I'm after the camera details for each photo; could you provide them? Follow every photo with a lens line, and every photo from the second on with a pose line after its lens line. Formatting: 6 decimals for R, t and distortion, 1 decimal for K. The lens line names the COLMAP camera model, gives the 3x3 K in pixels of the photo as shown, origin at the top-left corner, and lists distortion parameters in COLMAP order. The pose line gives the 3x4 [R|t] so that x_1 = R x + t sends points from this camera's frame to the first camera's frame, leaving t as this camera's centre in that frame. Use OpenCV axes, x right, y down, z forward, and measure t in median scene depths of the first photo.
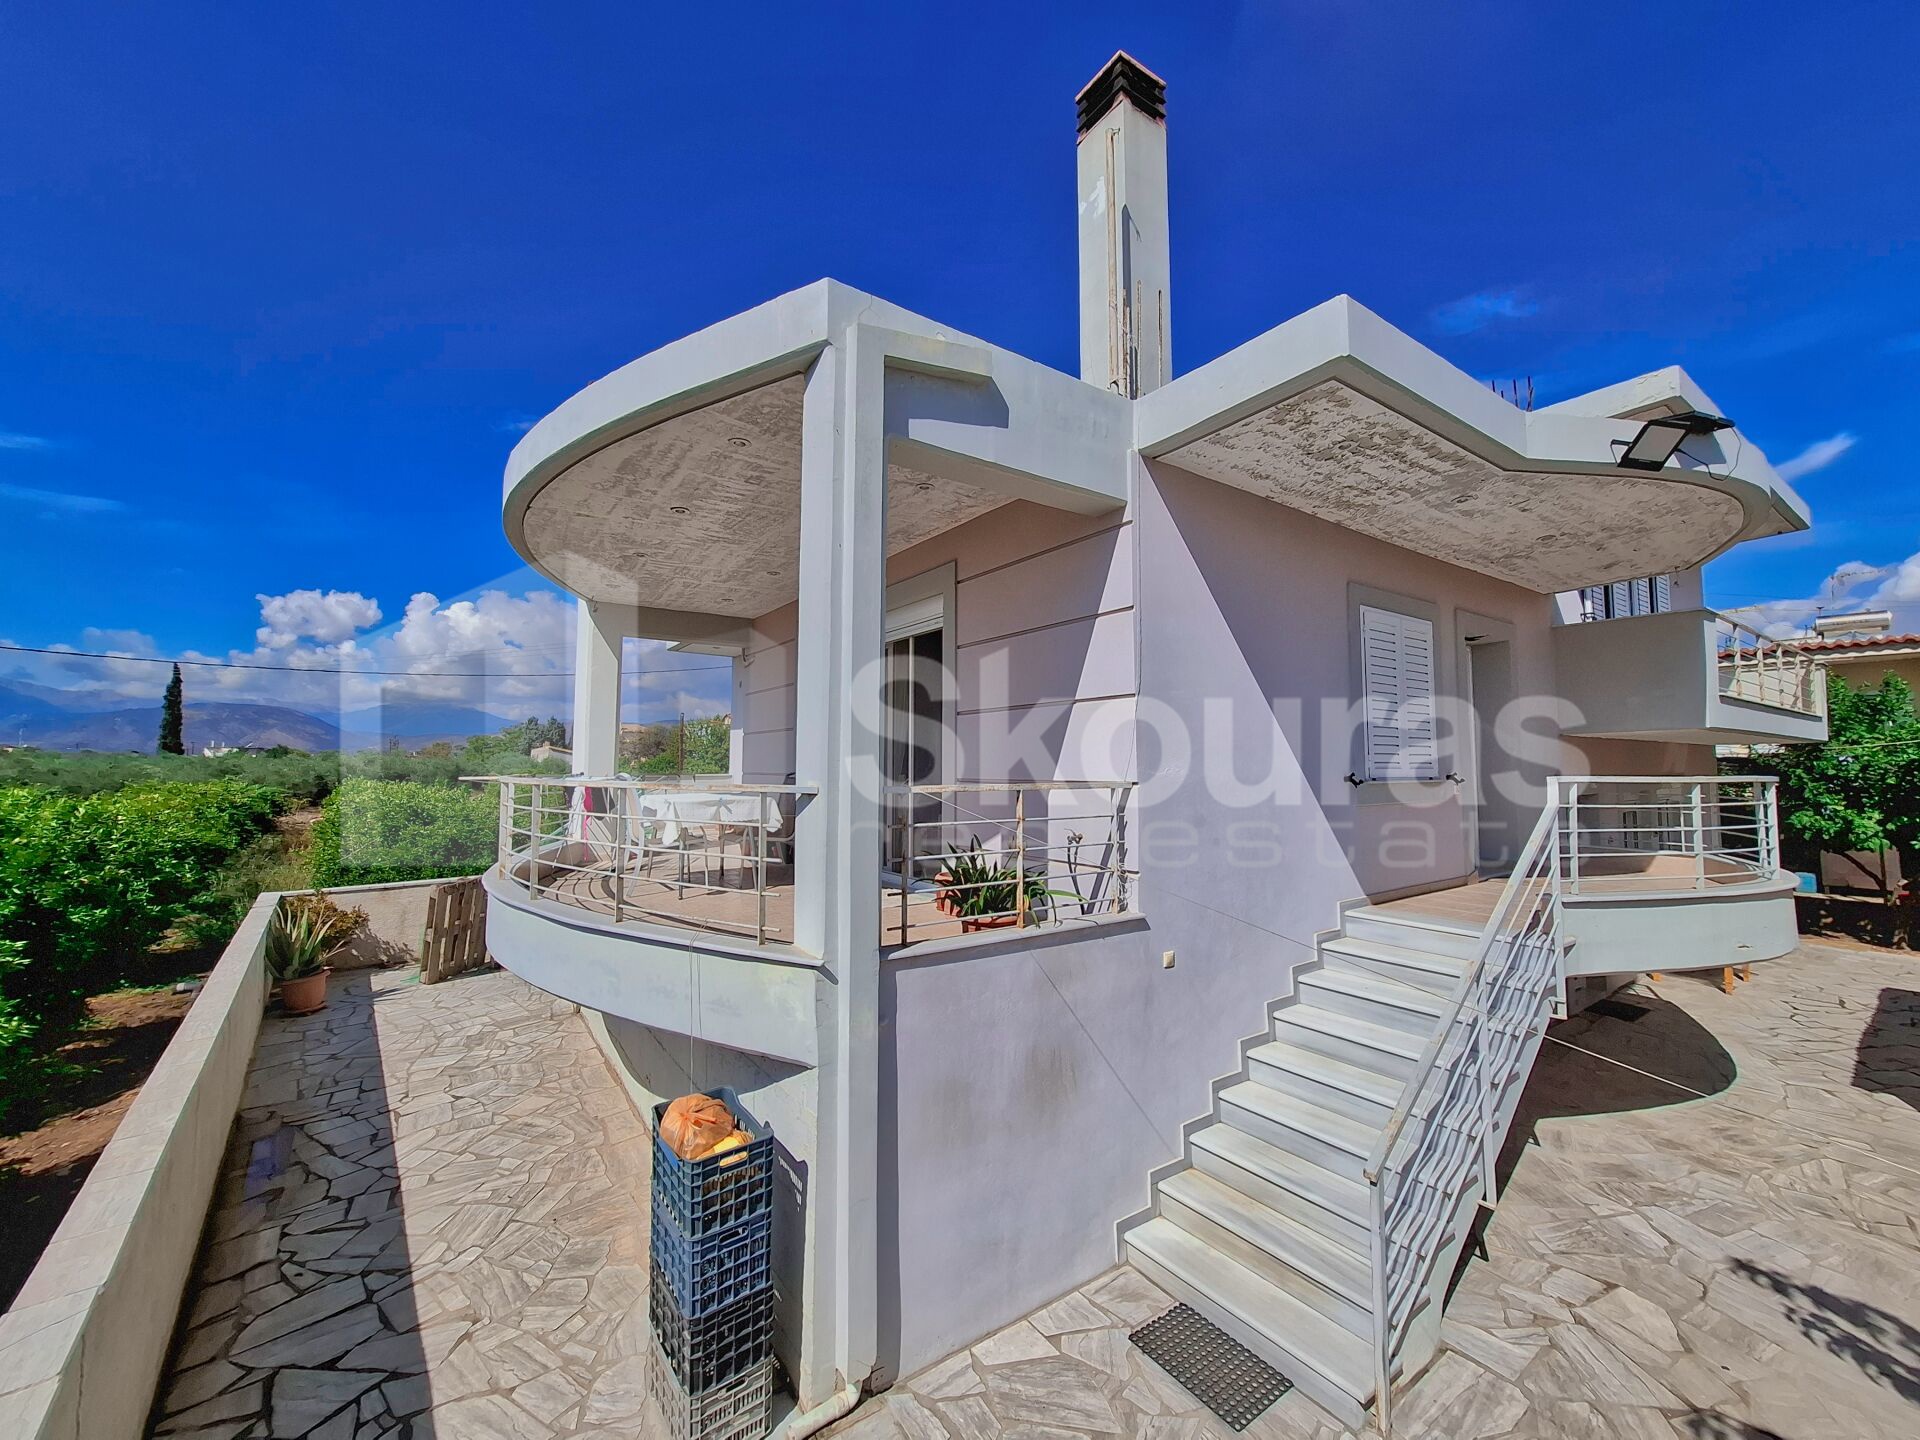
lens RADIAL K [[759.5, 0, 959.5], [0, 759.5, 714.2], [0, 0, 1]] dist [-0.002882, 0.000328]
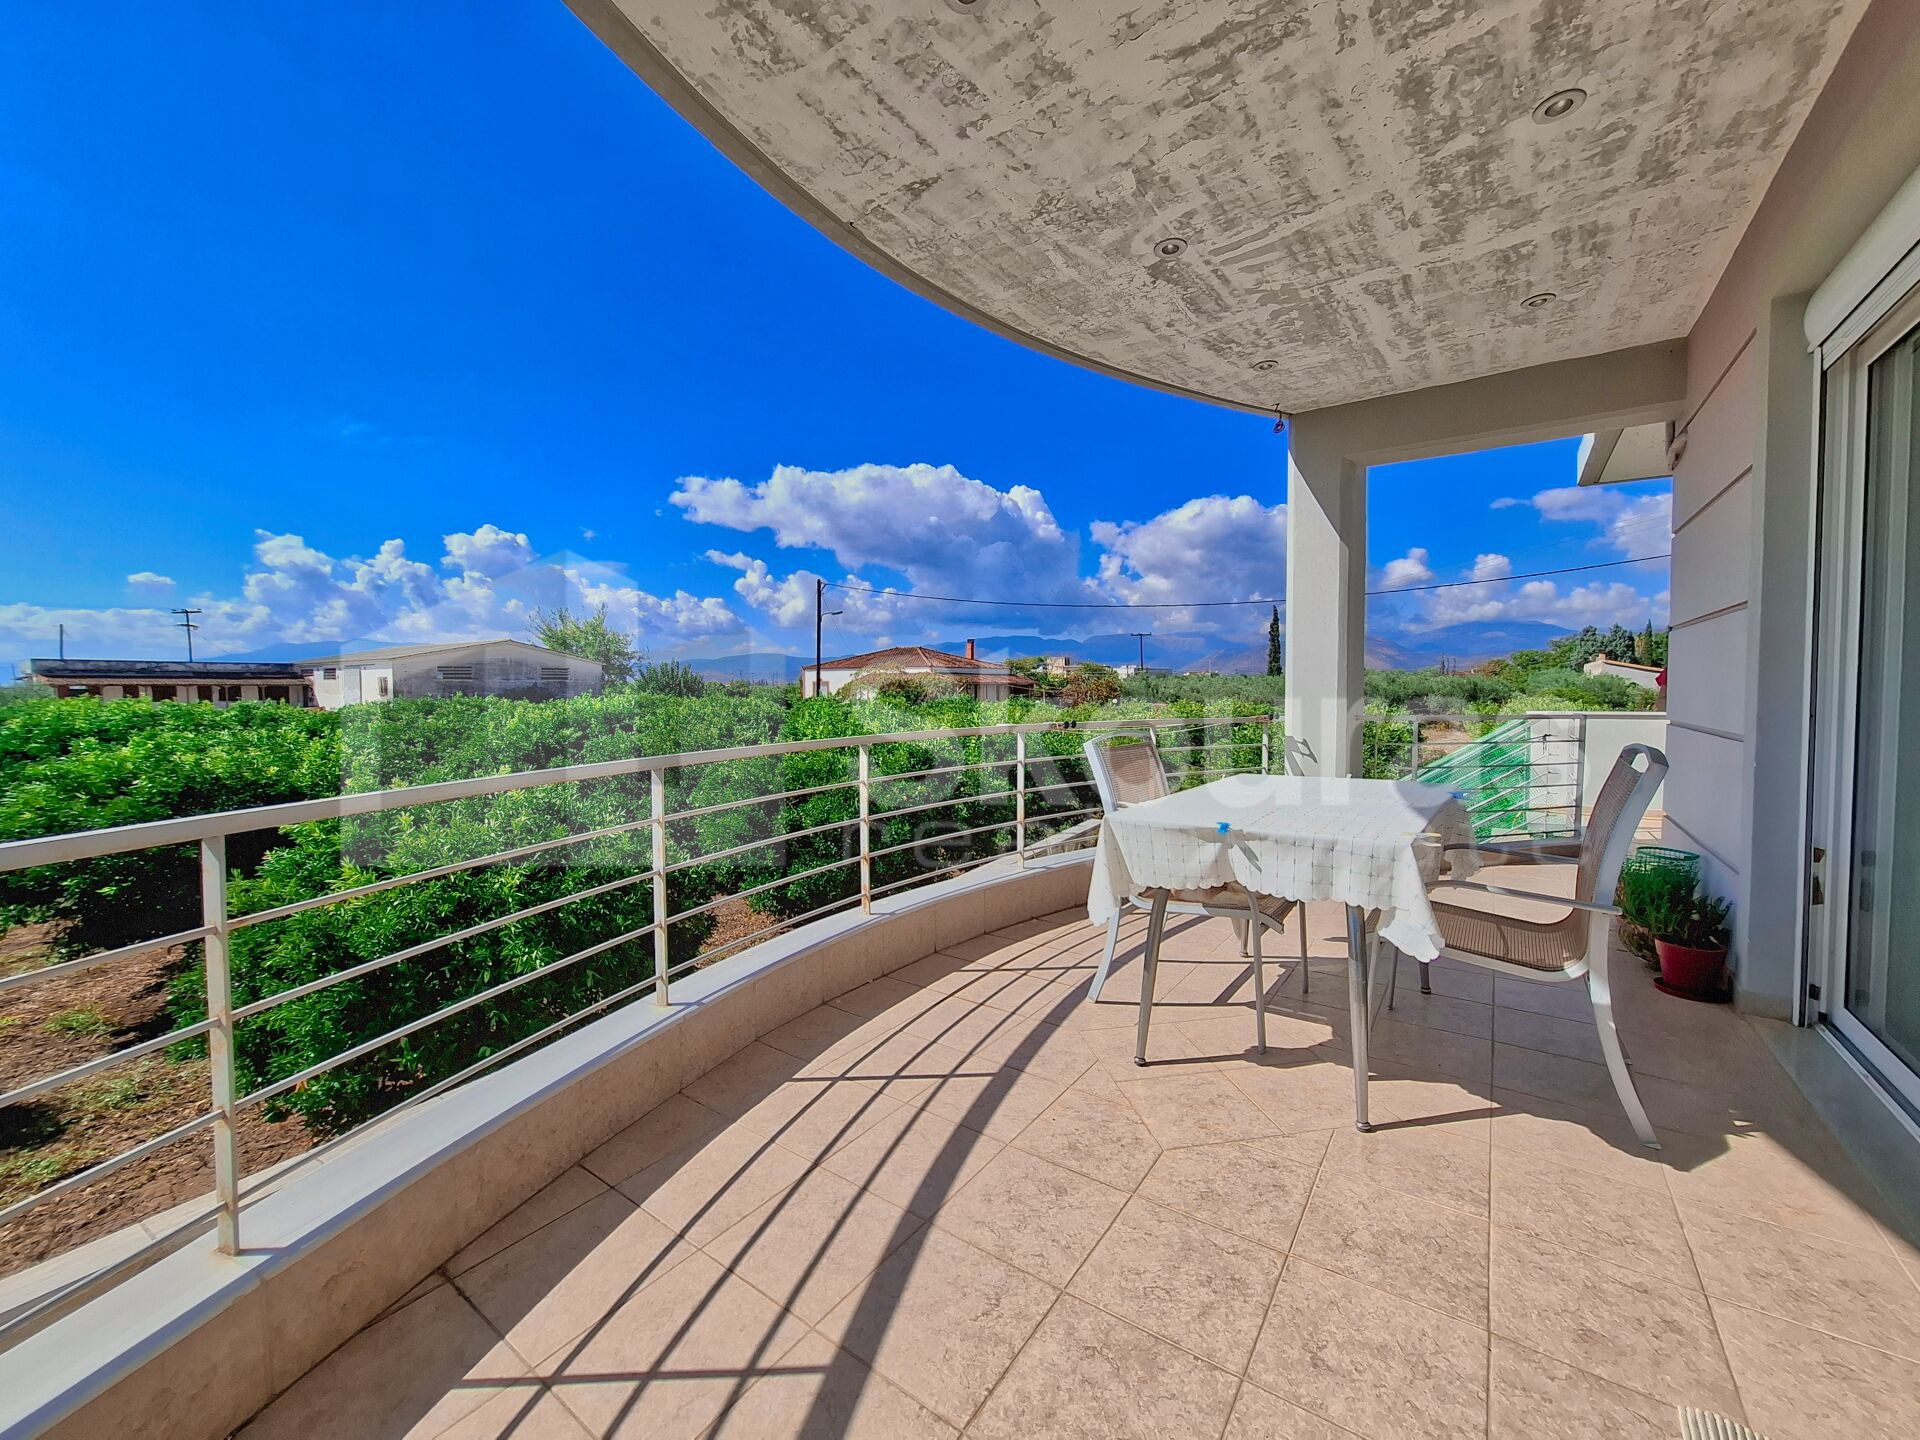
lens RADIAL K [[759.5, 0, 959.5], [0, 759.5, 714.2], [0, 0, 1]] dist [-0.002882, 0.000328]
pose [[0.338336, 0.033633, -0.940424, -0.040057], [0.069264, 0.995760, 0.060531, 0.039007], [0.938473, -0.085618, 0.334572, 0.934522]]
